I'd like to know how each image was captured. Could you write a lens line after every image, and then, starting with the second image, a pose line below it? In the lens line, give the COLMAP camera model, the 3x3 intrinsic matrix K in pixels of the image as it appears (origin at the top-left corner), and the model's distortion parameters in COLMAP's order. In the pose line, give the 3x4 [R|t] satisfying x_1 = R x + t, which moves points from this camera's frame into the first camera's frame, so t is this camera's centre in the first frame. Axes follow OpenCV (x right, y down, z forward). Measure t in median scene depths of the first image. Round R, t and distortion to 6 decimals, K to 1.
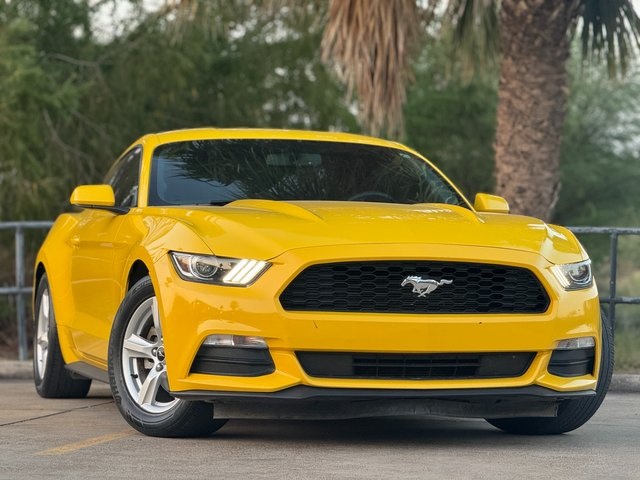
lens RADIAL K [[2234.4, 0, 323.1], [0, 2234.4, 240.9], [0, 0, 1]] dist [0.250374, 0.000000]
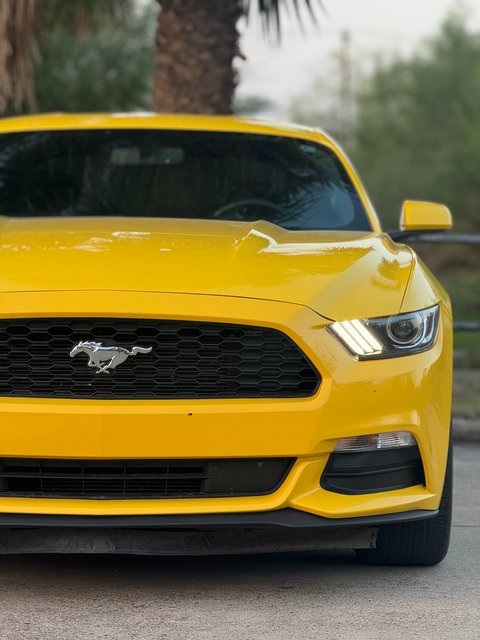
lens RADIAL K [[2234.4, 0, 244.4], [0, 2234.4, 325.5], [0, 0, 1]] dist [0.250374, 0.000000]
pose [[0.966563, 0.006203, -0.256353, 0.248538], [0.006087, 0.998871, 0.047119, -0.019124], [0.256356, -0.047103, 0.965434, 0.376681]]
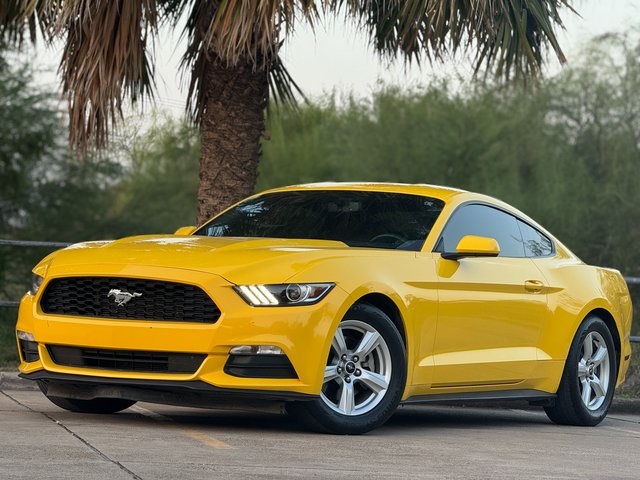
lens RADIAL K [[2234.4, 0, 321.0], [0, 2234.4, 241.1], [0, 0, 1]] dist [0.250374, 0.000000]
pose [[0.702260, 0.002413, -0.711916, 1.023249], [-0.032526, 0.999059, -0.028699, 0.020874], [0.711177, 0.043310, 0.701678, 0.180082]]
